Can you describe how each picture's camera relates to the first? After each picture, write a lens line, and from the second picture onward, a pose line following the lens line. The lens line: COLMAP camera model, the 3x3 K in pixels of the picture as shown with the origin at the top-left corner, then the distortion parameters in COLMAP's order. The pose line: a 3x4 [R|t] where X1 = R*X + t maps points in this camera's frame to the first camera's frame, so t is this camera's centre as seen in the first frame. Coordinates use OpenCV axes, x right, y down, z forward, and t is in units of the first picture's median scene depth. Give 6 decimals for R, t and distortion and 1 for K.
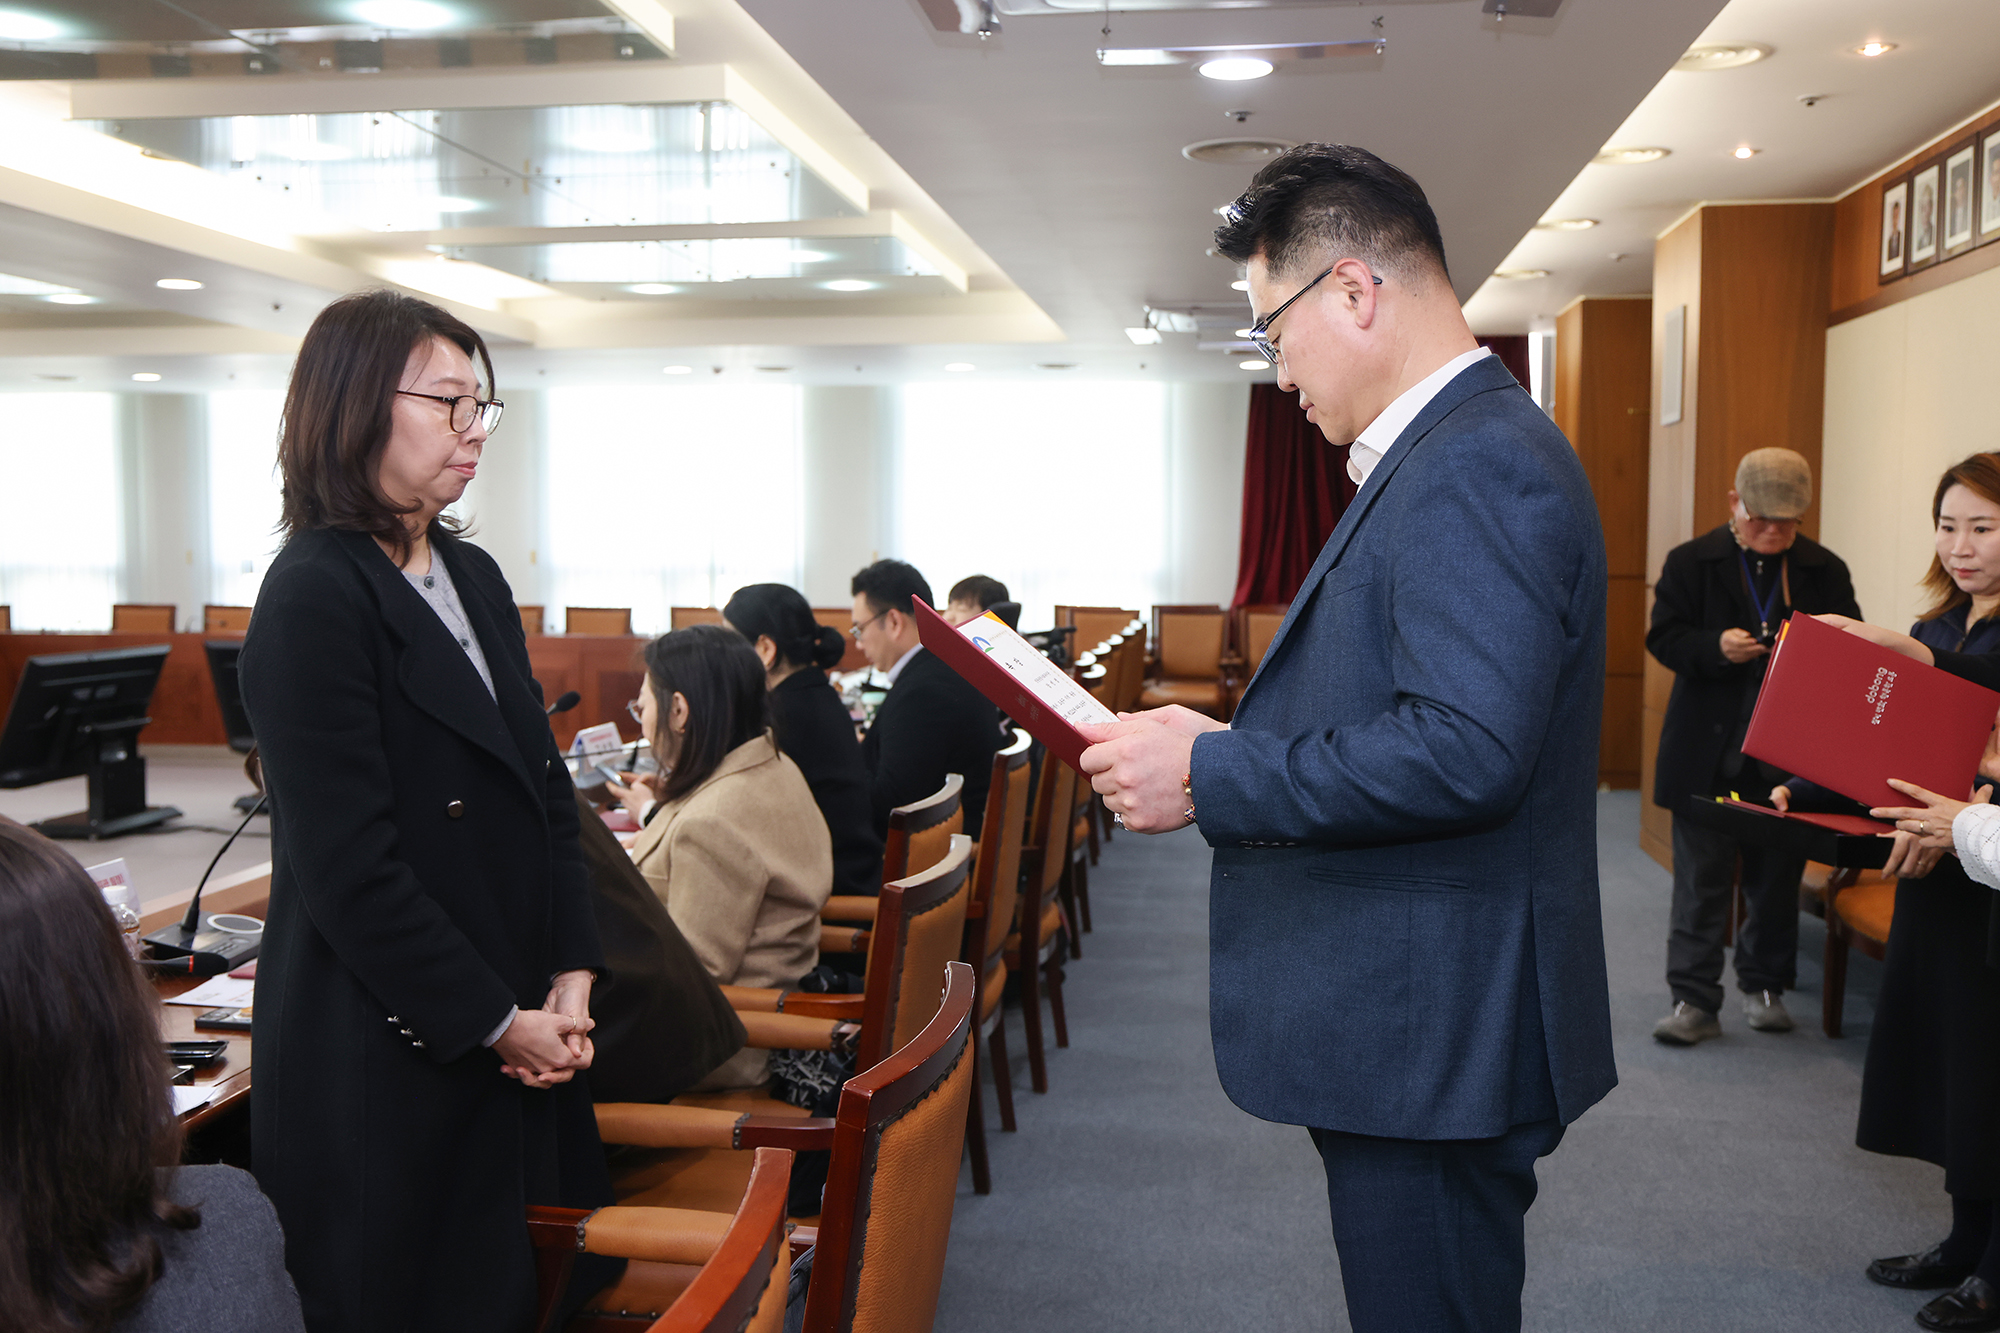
lens RADIAL K [[1848.5, 0, 985.6], [0, 1848.5, 673.9], [0, 0, 1]] dist [0.021172, 0.000000]
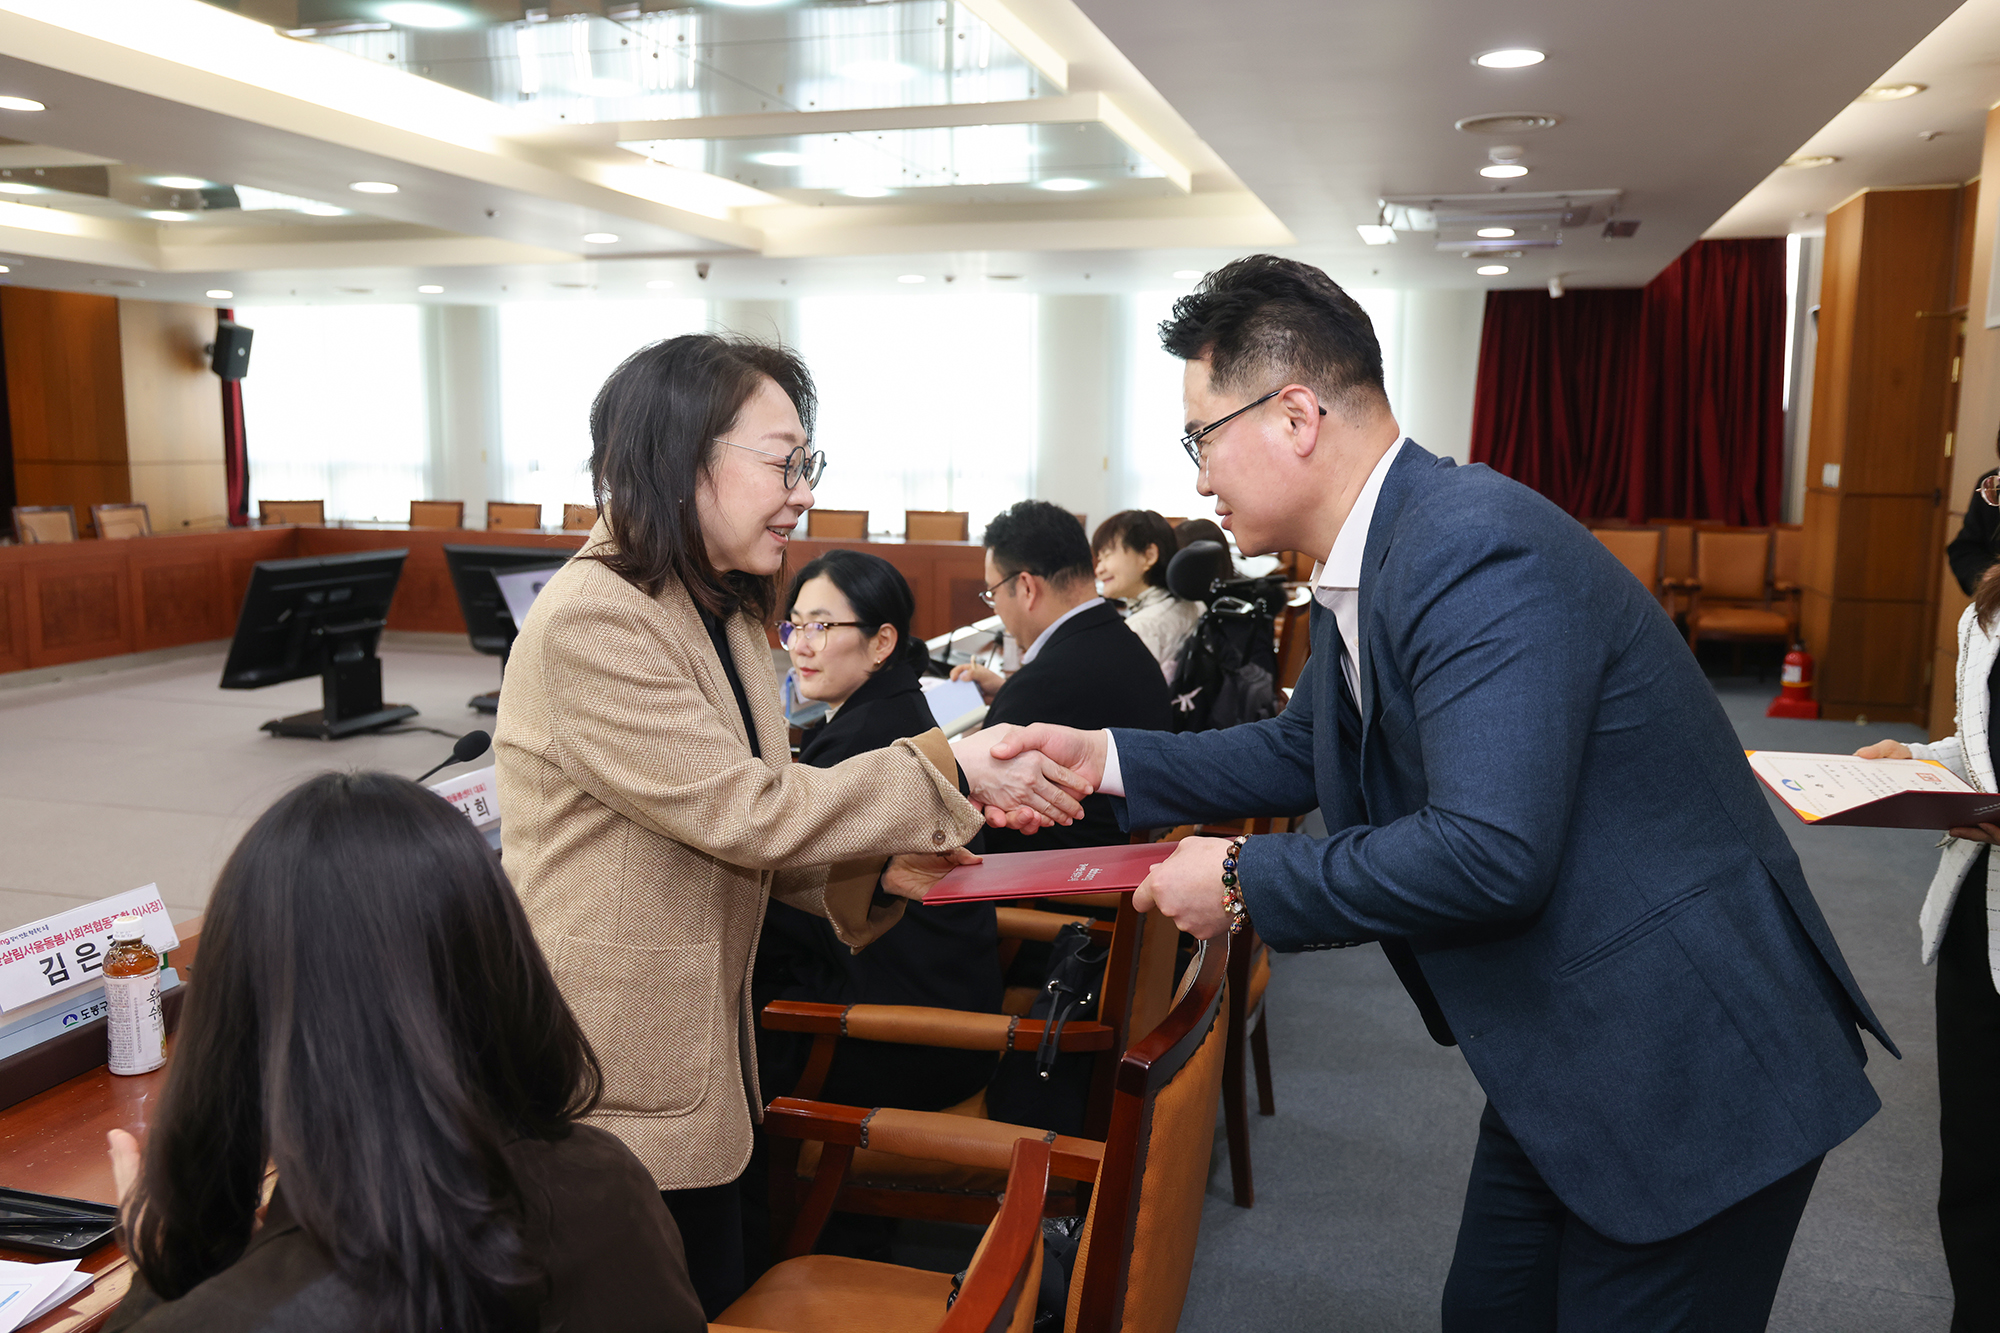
lens RADIAL K [[1633.8, 0, 1017.4], [0, 1633.8, 662.6], [0, 0, 1]] dist [-0.004146, 0.064243]
pose [[0.991947, 0.024190, -0.124325, 0.012789], [-0.016212, 0.997767, 0.064792, -0.017536], [0.125615, -0.062255, 0.990124, 0.143653]]
